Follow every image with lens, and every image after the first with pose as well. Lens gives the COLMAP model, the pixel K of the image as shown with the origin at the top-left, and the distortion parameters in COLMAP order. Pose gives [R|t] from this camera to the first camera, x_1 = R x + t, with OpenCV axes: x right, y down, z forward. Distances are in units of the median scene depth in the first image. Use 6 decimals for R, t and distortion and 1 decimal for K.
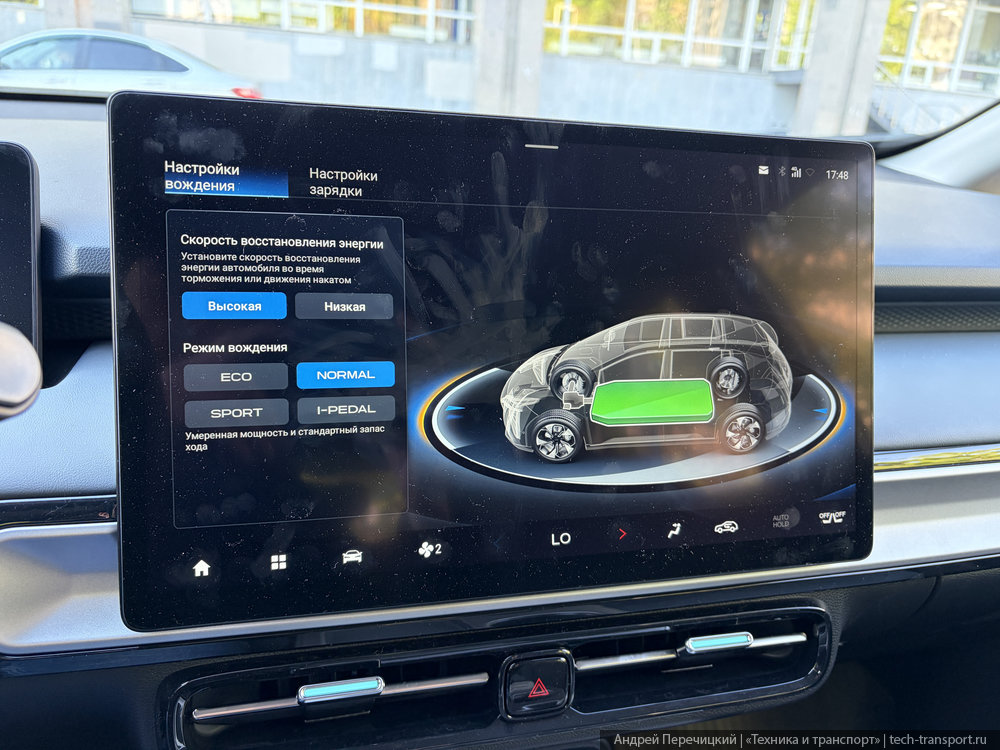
lens RADIAL K [[751.9, 0, 507.7], [0, 751.9, 376.9], [0, 0, 1]] dist [0.071603, -0.093304]
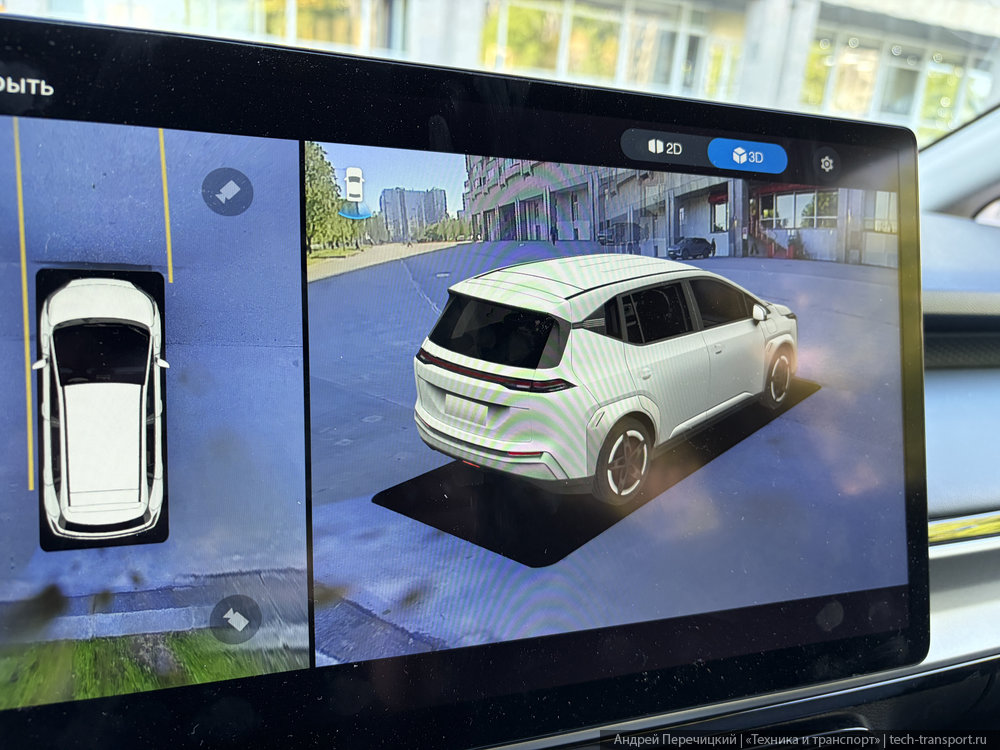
lens RADIAL K [[752.0, 0, 502.8], [0, 752.0, 379.1], [0, 0, 1]] dist [0.061495, -0.075575]
pose [[0.997091, -0.006705, 0.075924, -0.007970], [0.010262, 0.998863, -0.046550, -0.016111], [-0.075526, 0.047194, 0.996026, 0.269338]]
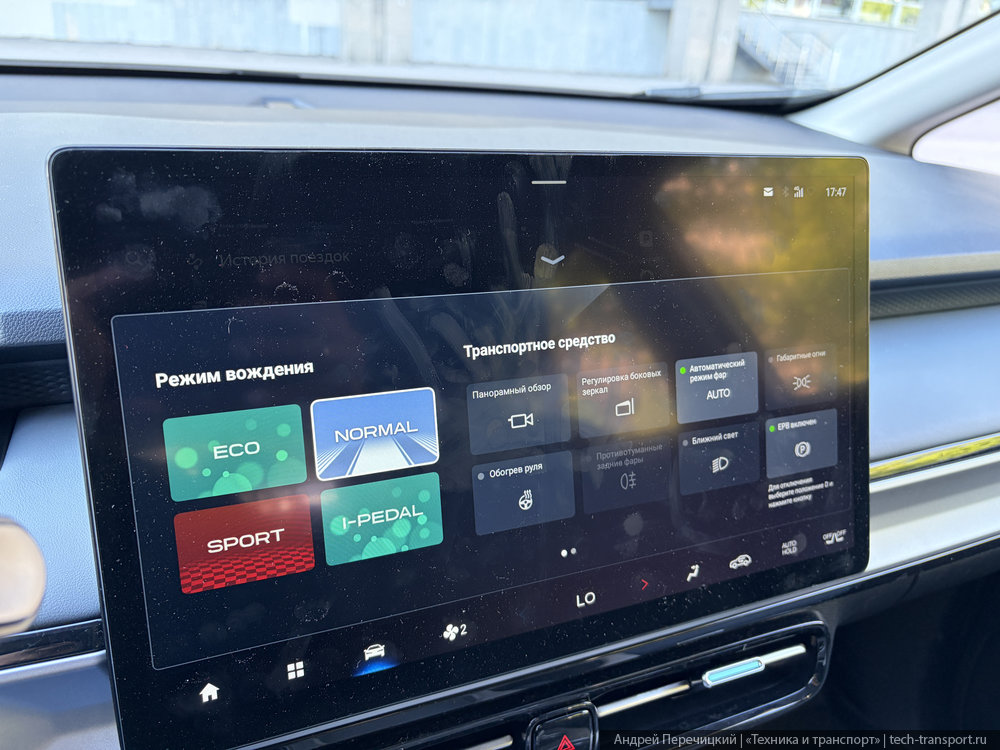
lens RADIAL K [[752.0, 0, 502.8], [0, 752.0, 379.1], [0, 0, 1]] dist [0.061495, -0.075575]
pose [[0.988642, -0.064326, 0.135827, -0.134828], [0.052266, 0.994518, 0.090566, -0.142497], [-0.140908, -0.082438, 0.986584, 0.091346]]
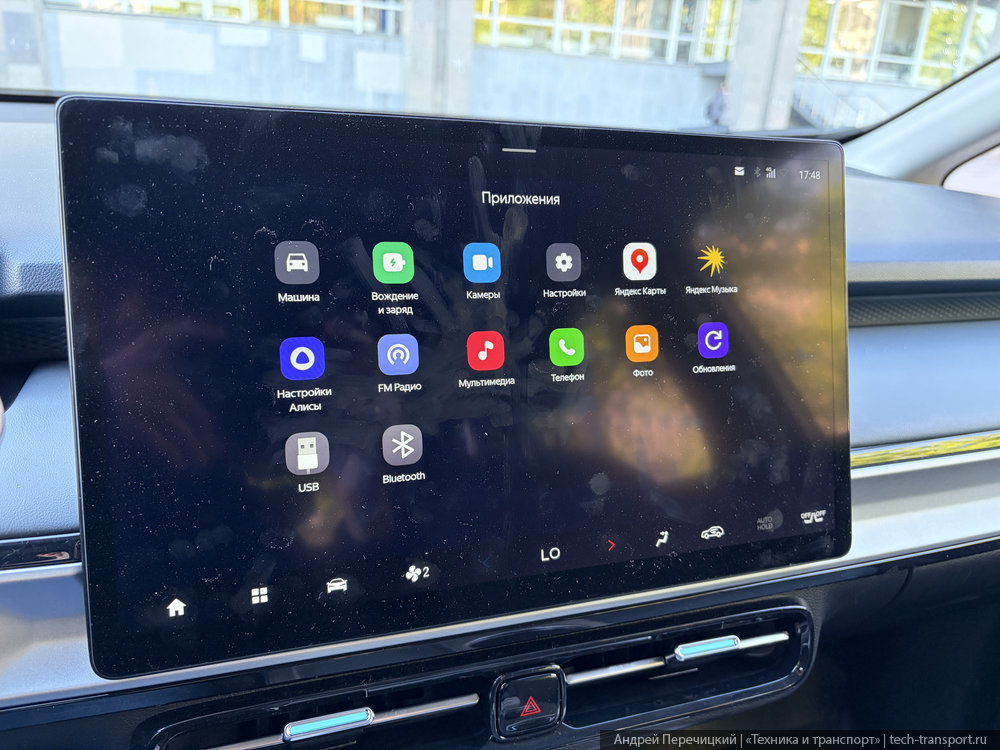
lens RADIAL K [[752.0, 0, 502.8], [0, 752.0, 379.1], [0, 0, 1]] dist [0.061495, -0.075575]
pose [[0.996818, -0.031824, 0.073077, -0.051222], [0.030910, 0.999430, 0.013602, -0.024489], [-0.073468, -0.011300, 0.997234, 0.033776]]
